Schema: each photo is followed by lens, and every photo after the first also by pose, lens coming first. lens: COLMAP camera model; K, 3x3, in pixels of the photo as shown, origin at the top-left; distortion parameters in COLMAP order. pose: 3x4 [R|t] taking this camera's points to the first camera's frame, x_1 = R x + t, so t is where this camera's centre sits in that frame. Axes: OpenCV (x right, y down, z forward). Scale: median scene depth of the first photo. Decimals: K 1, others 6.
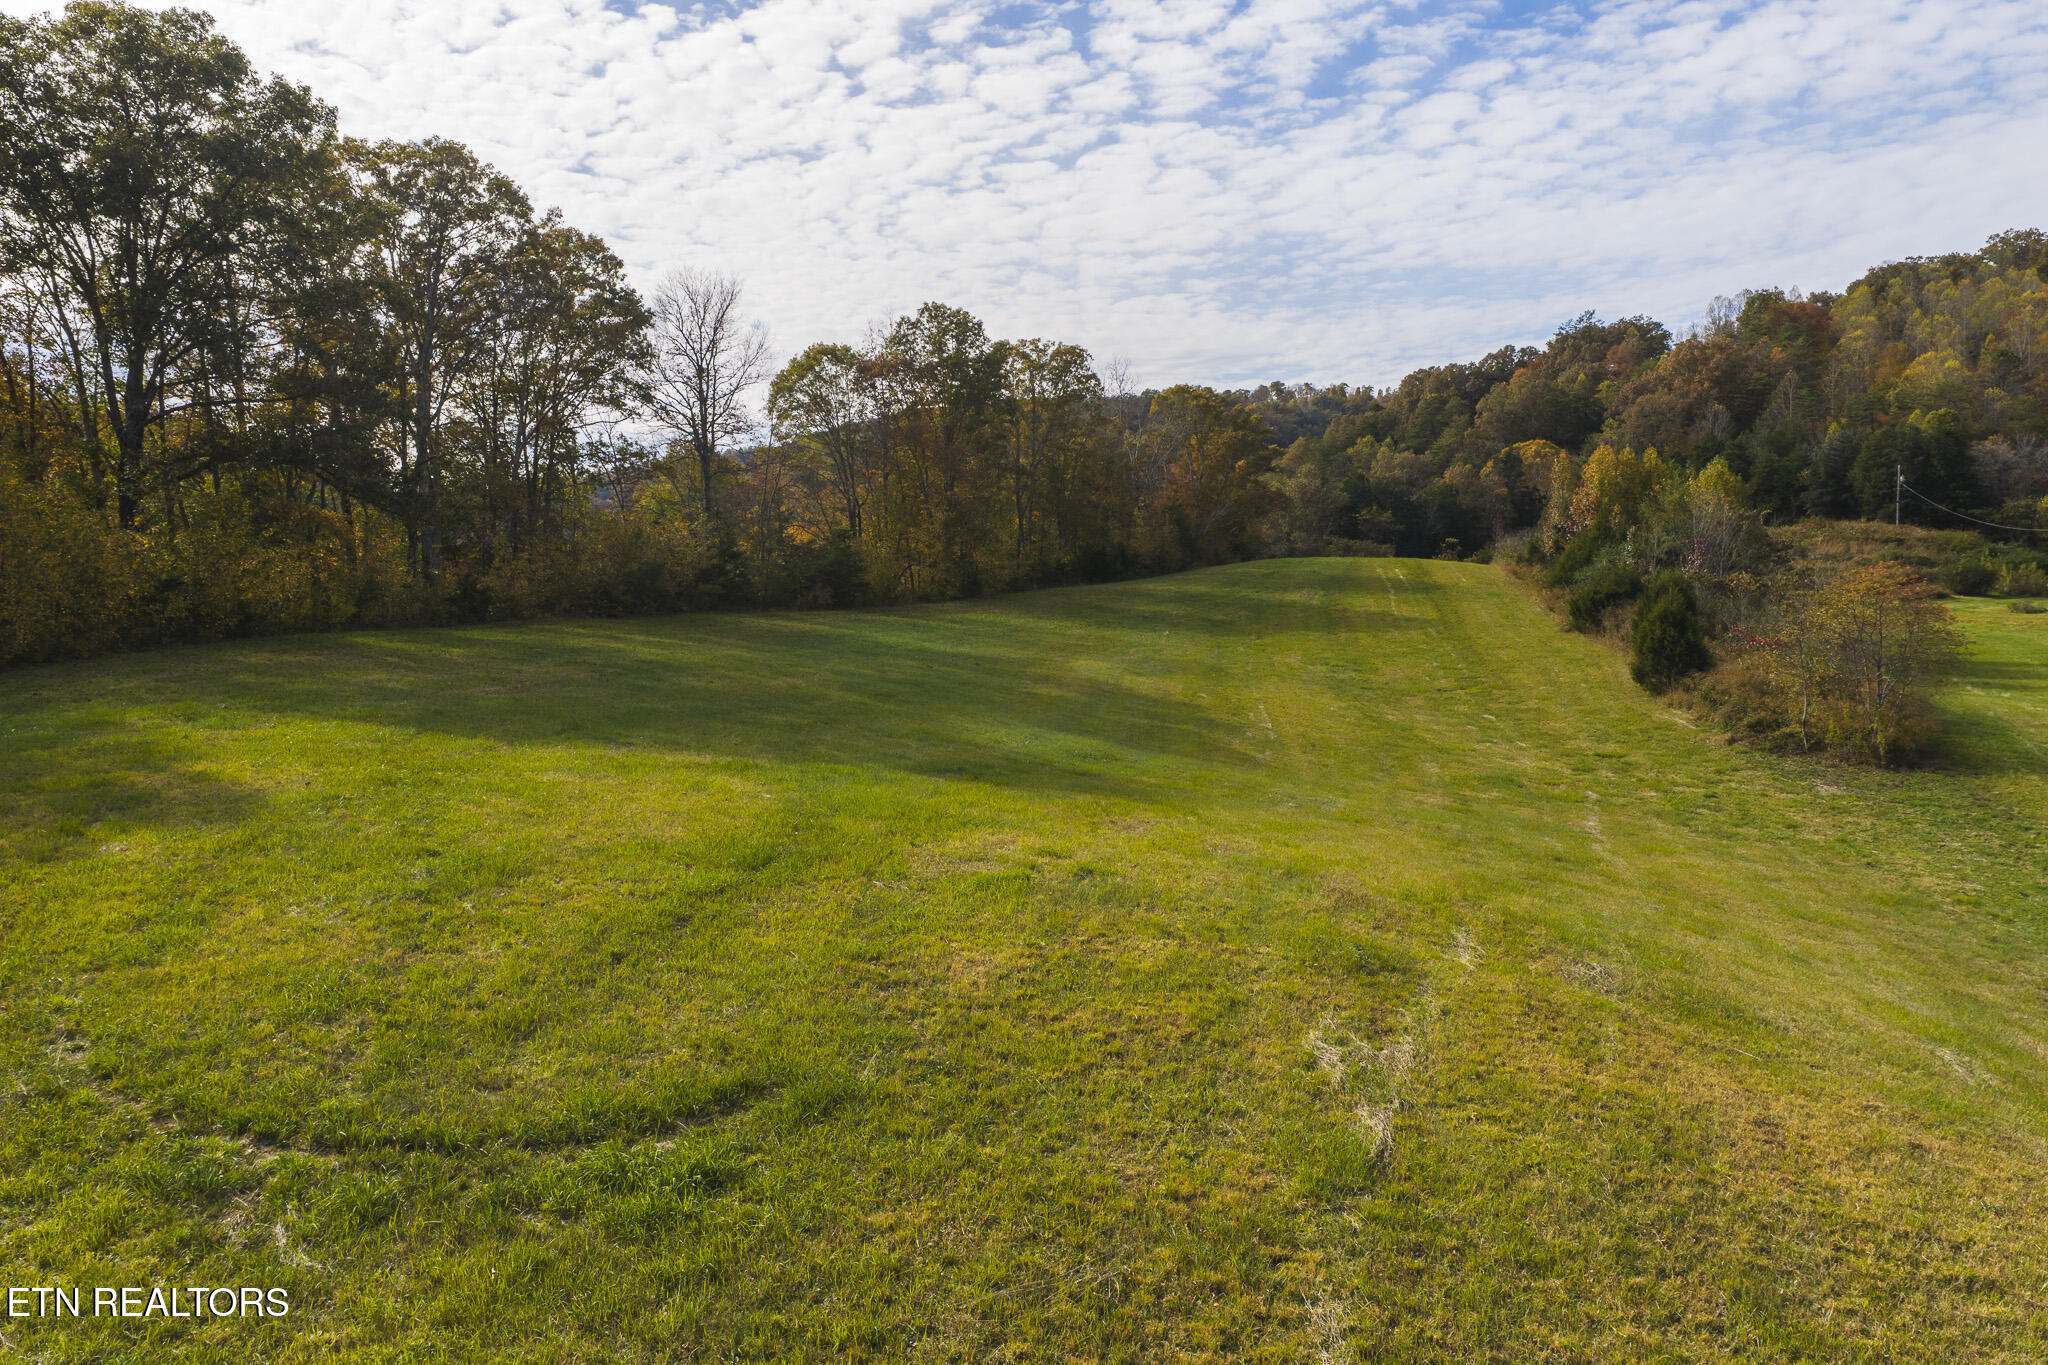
lens RADIAL K [[1723.4, 0, 1011.1], [0, 1723.4, 668.4], [0, 0, 1]] dist [0.034410, -0.039676]
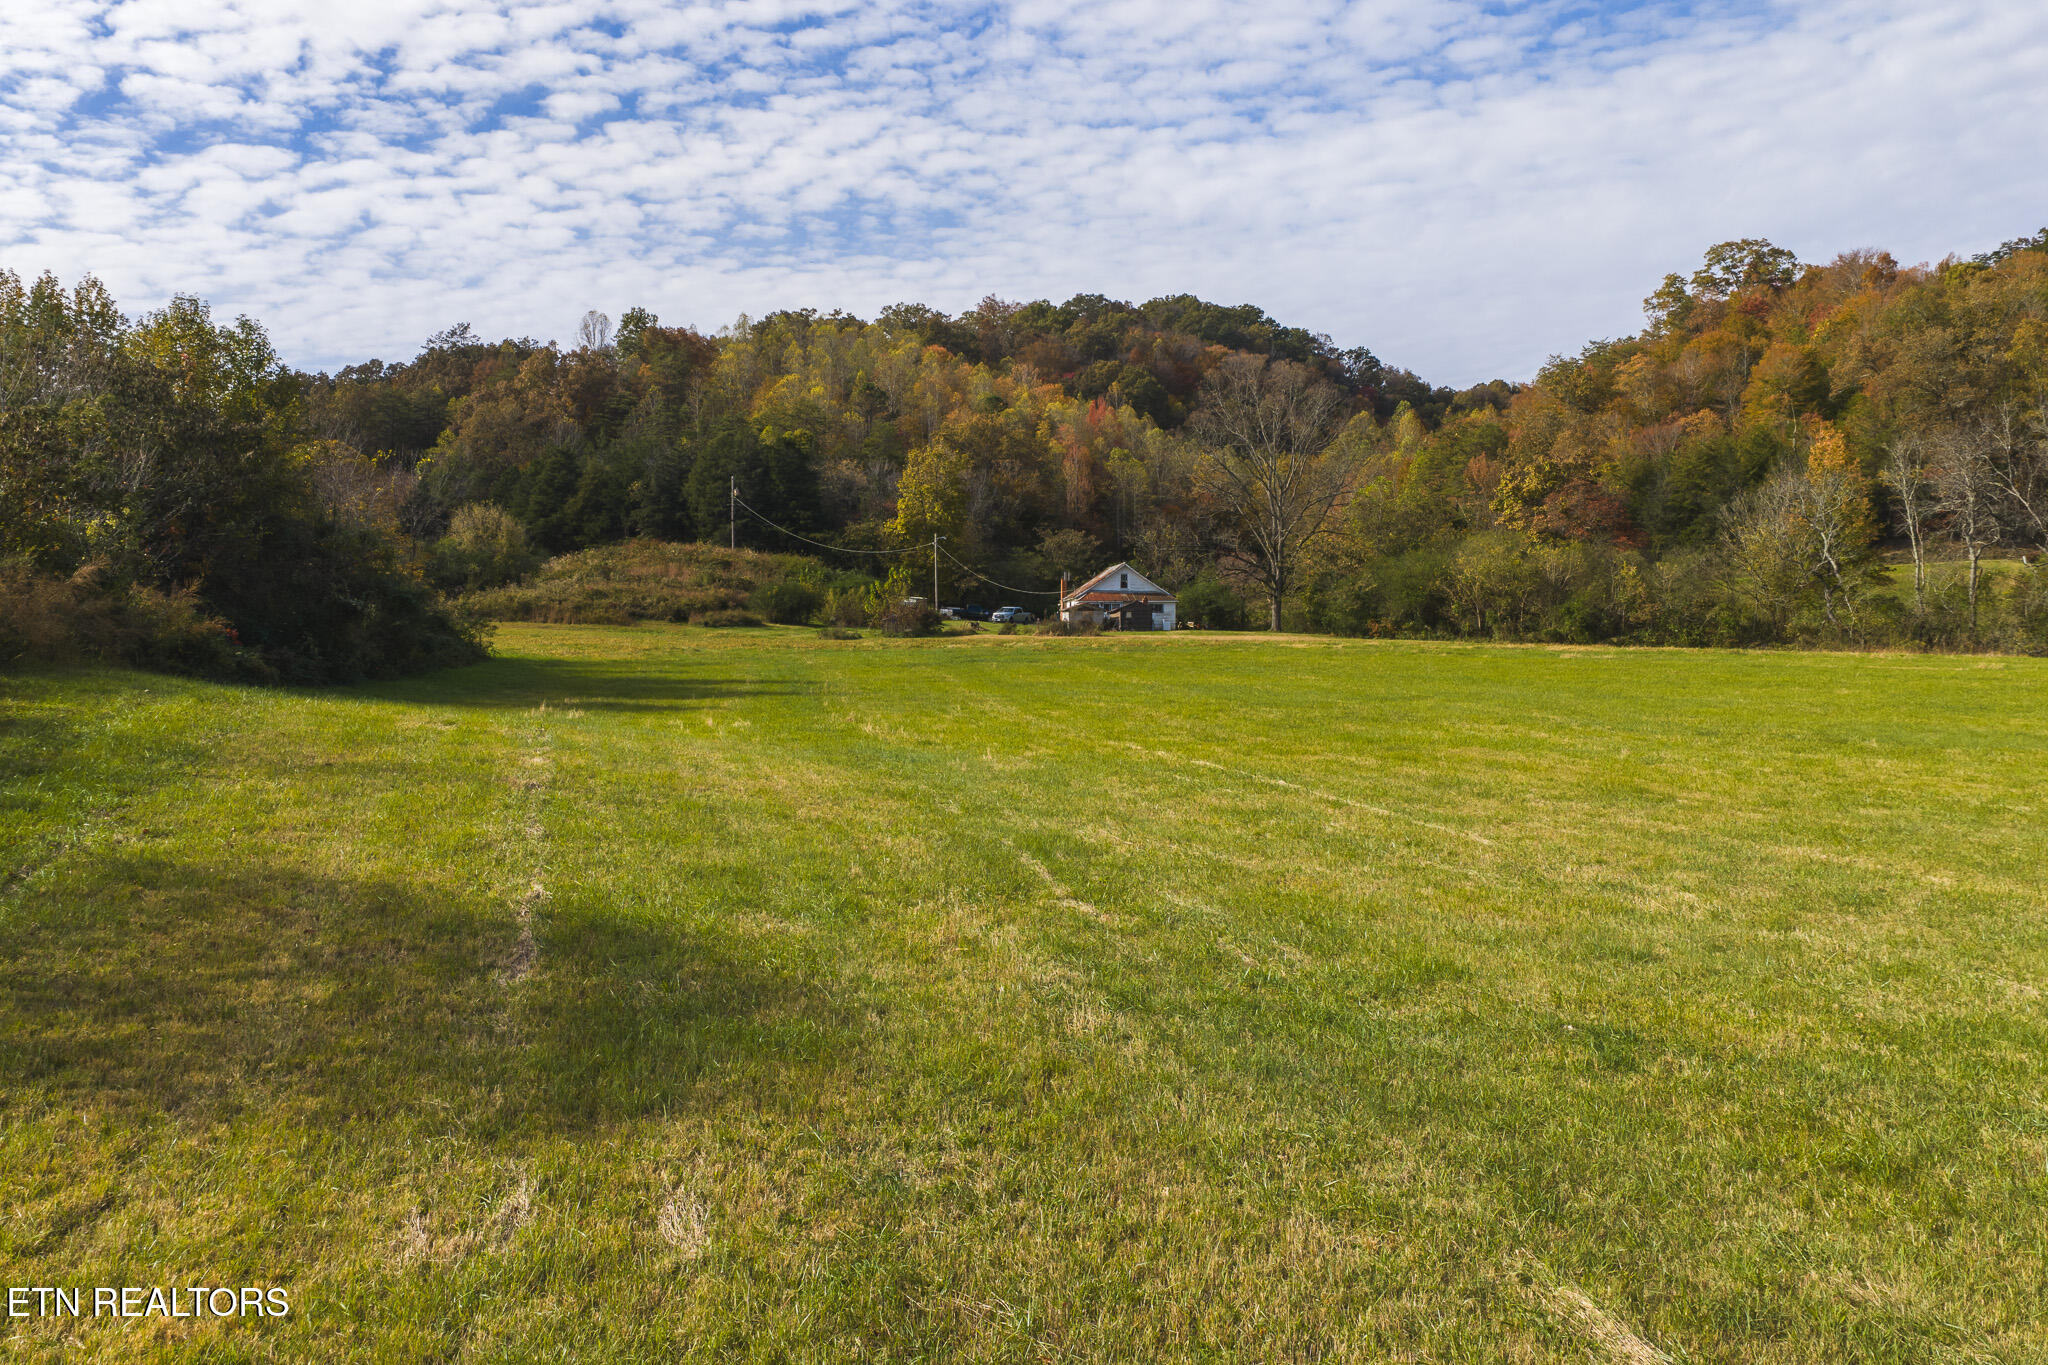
lens RADIAL K [[1723.4, 0, 1030.7], [0, 1723.4, 697.8], [0, 0, 1]] dist [0.034410, -0.039676]
pose [[0.845040, 0.005833, 0.534672, 0.187004], [0.016513, 0.999179, -0.036999, 0.017347], [-0.534448, 0.040095, 0.844250, 0.234995]]
